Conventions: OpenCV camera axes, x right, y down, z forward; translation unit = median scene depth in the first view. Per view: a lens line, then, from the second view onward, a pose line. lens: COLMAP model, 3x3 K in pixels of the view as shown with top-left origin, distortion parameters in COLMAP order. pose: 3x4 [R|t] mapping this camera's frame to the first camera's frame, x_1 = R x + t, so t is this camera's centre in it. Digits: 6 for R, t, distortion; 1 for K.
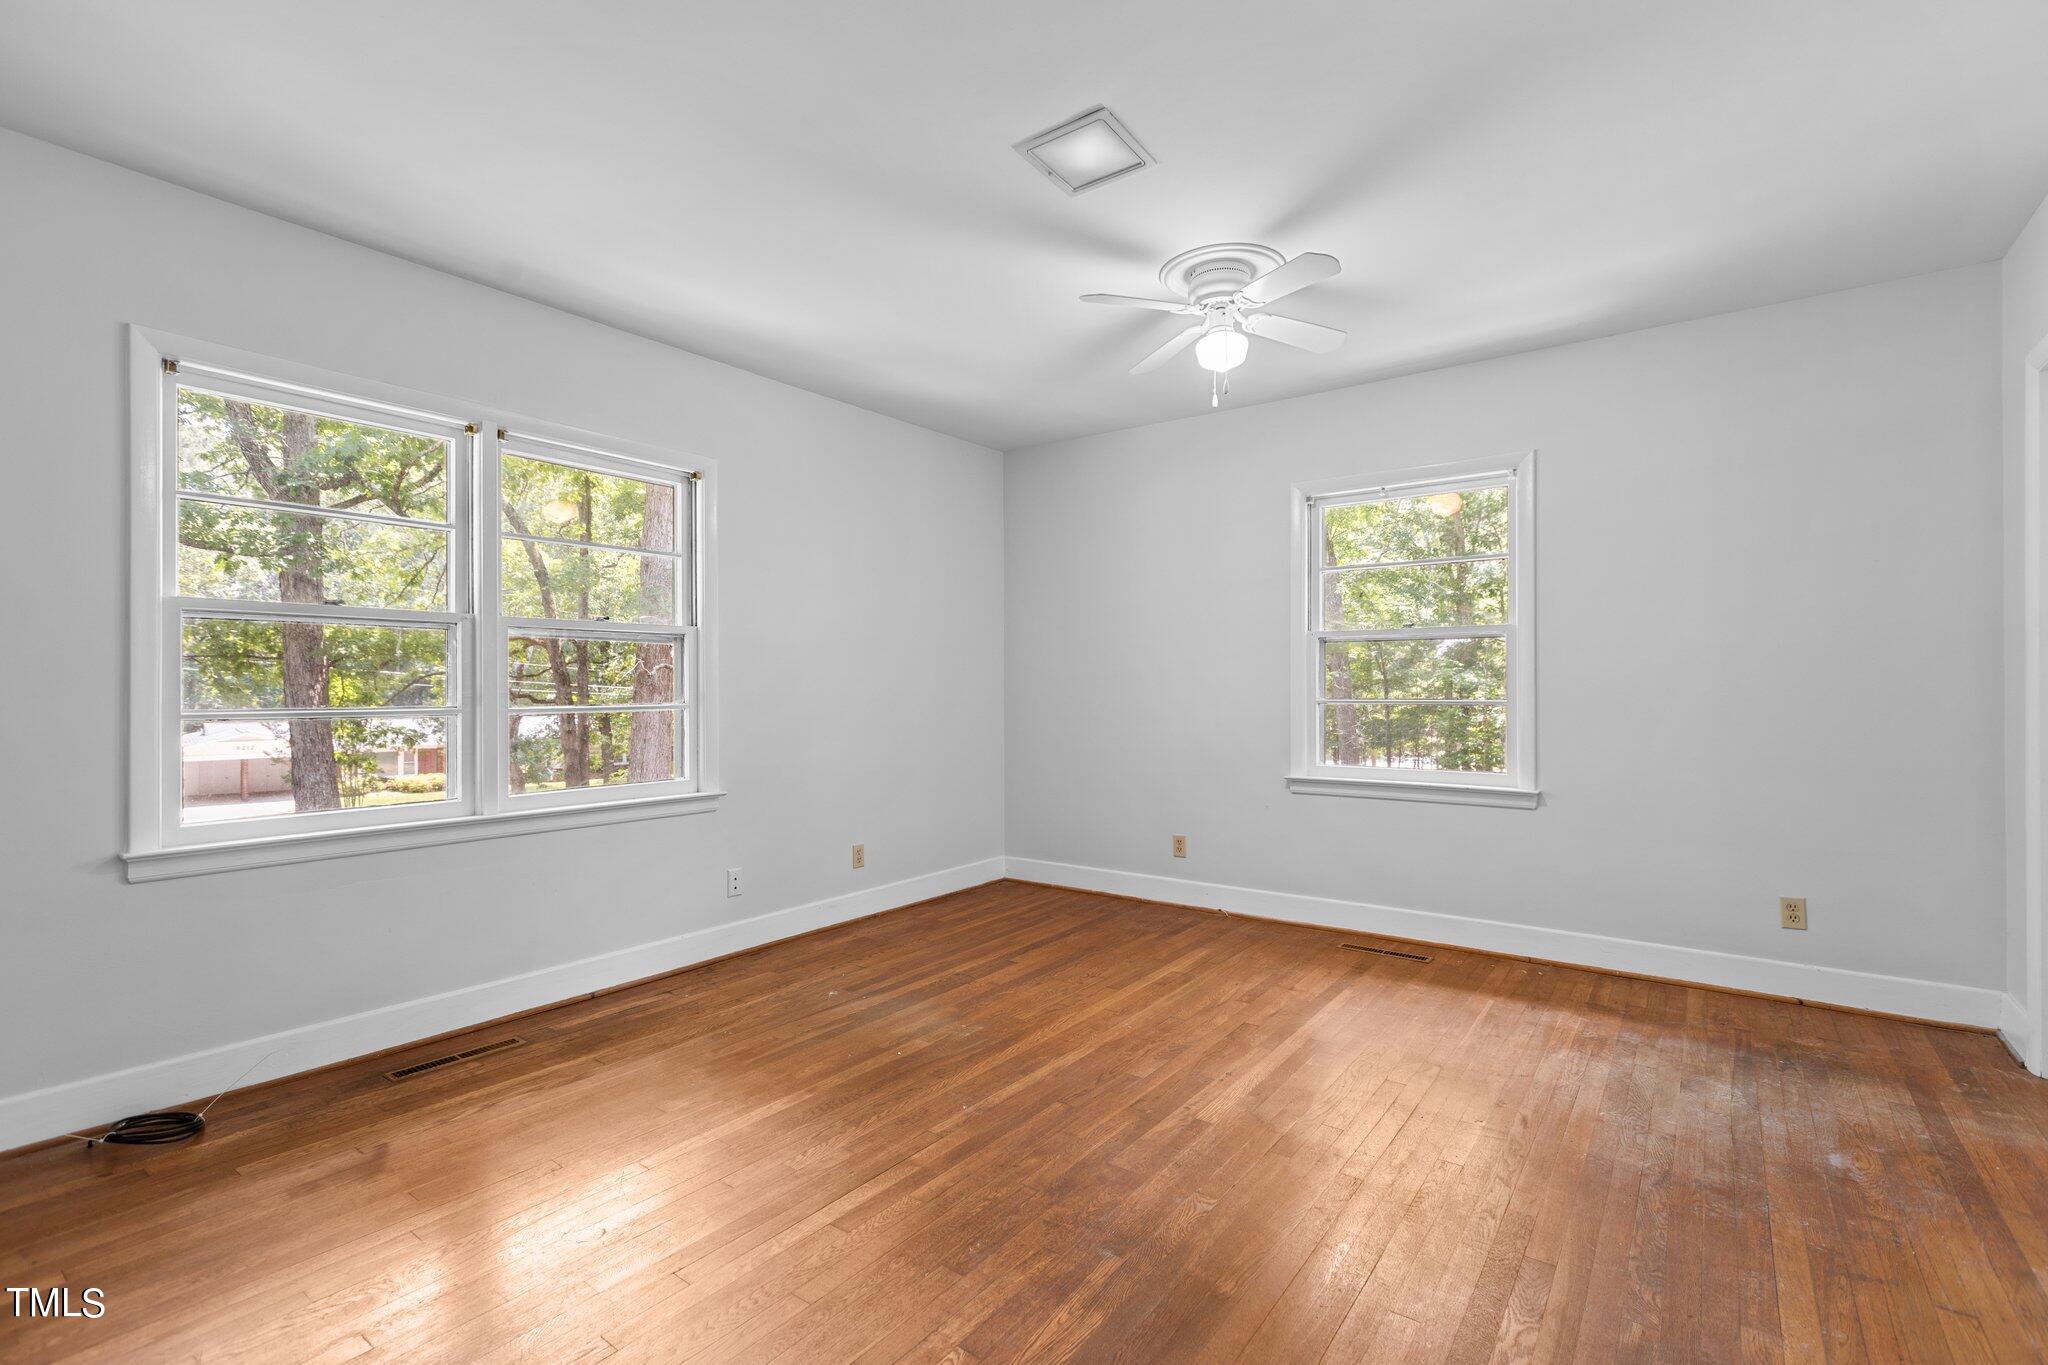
lens RADIAL K [[920.5, 0, 1022.1], [0, 920.5, 669.4], [0, 0, 1]] dist [0.001044, -0.000818]
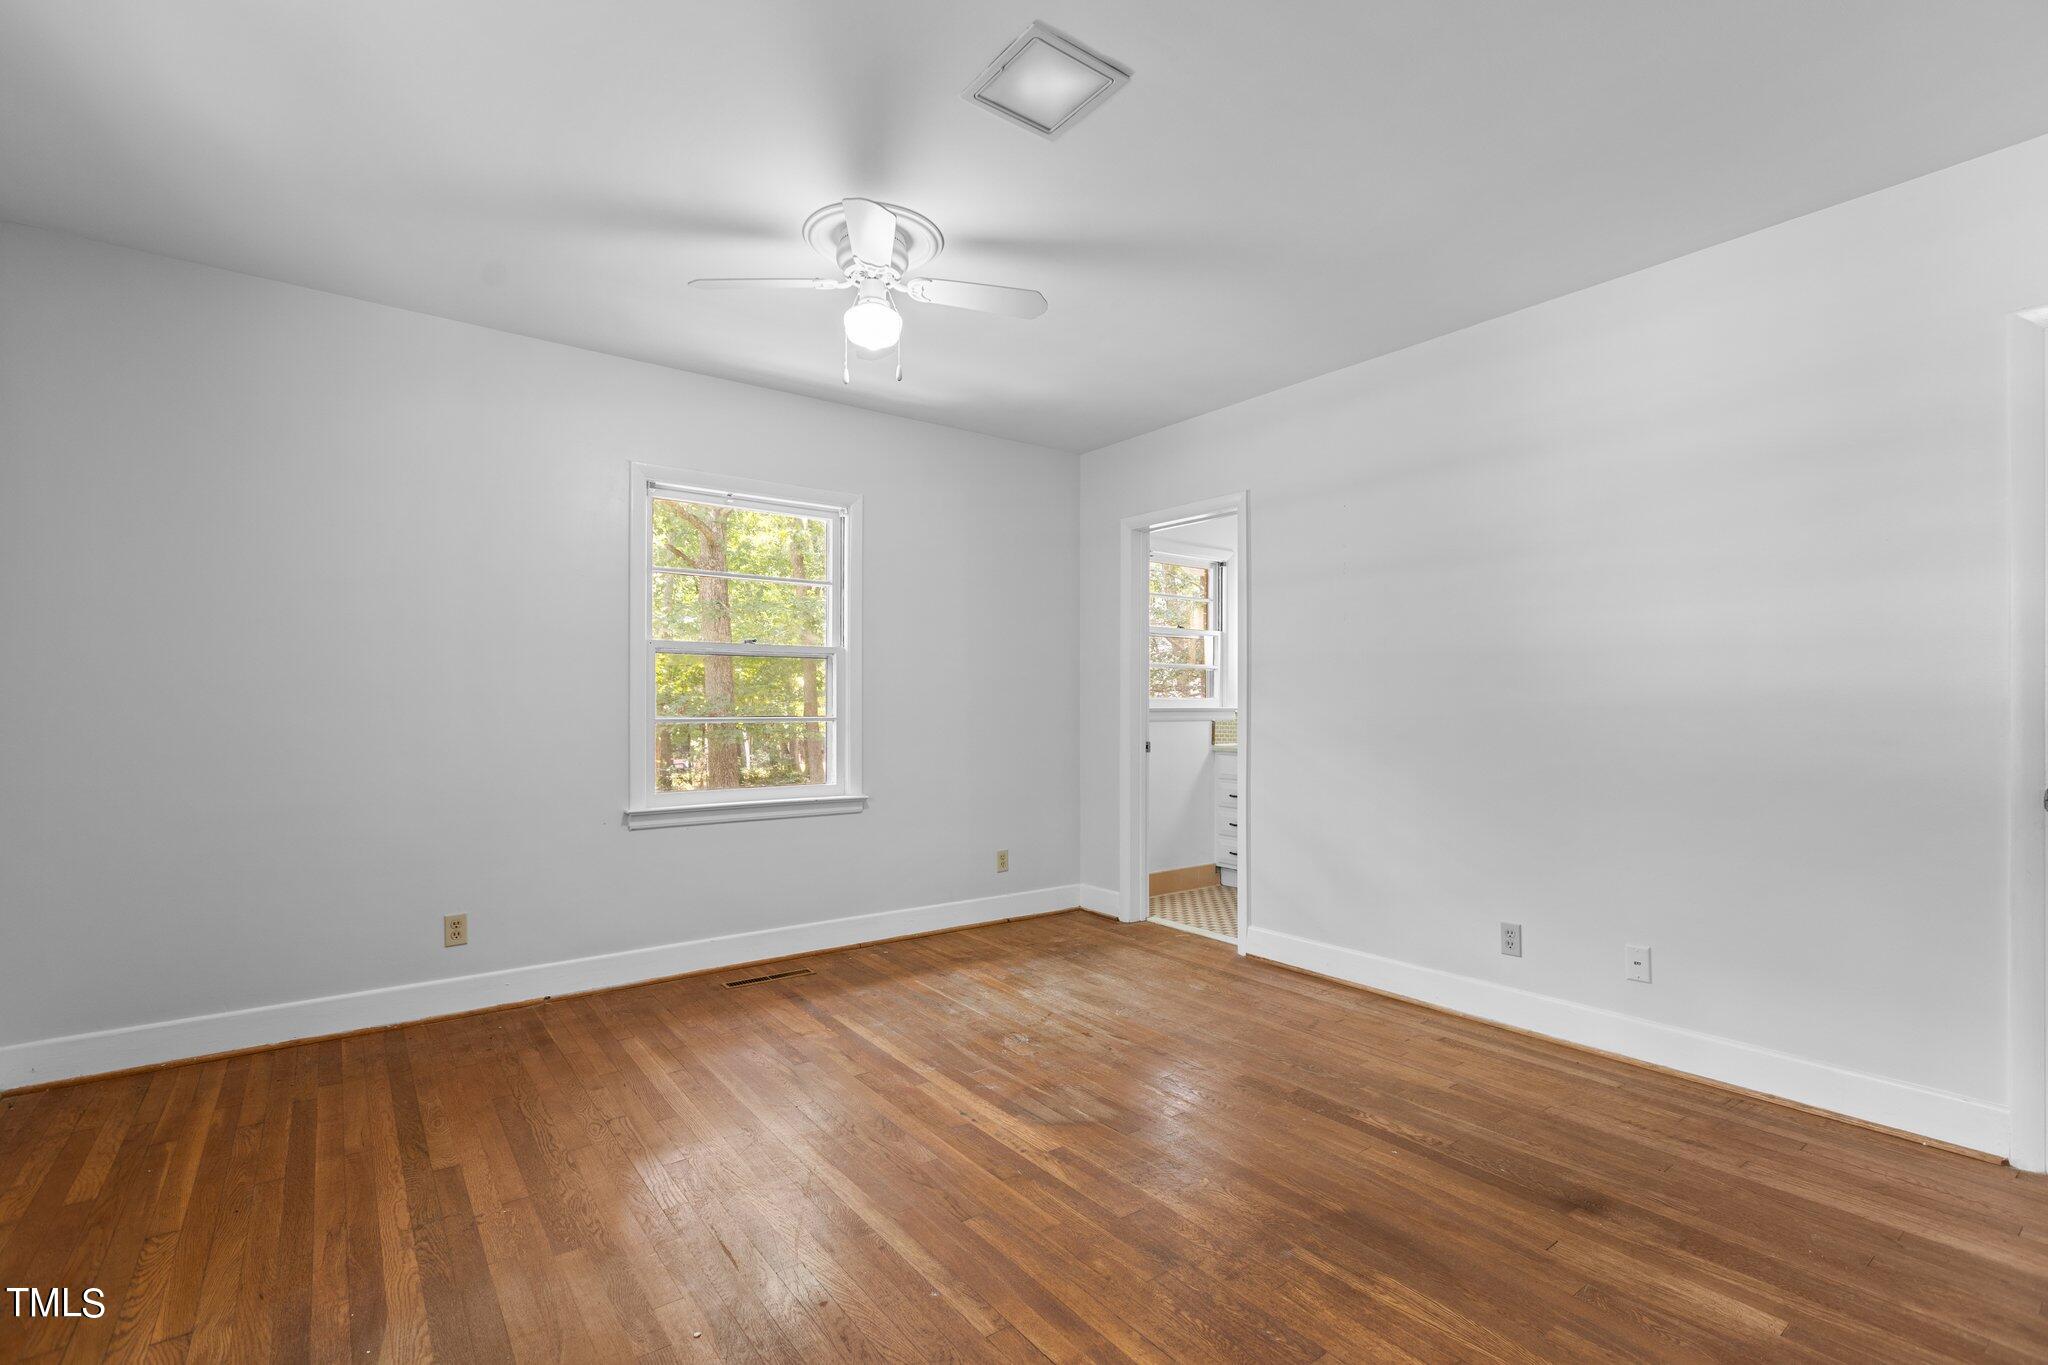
lens RADIAL K [[924.2, 0, 1024.8], [0, 924.2, 693.5], [0, 0, 1]] dist [0.003766, 0.000146]
pose [[0.280838, 0.013819, 0.959656, -0.526011], [-0.022127, 0.999724, -0.007921, 0.010472], [-0.959500, -0.019009, 0.281066, 0.528264]]
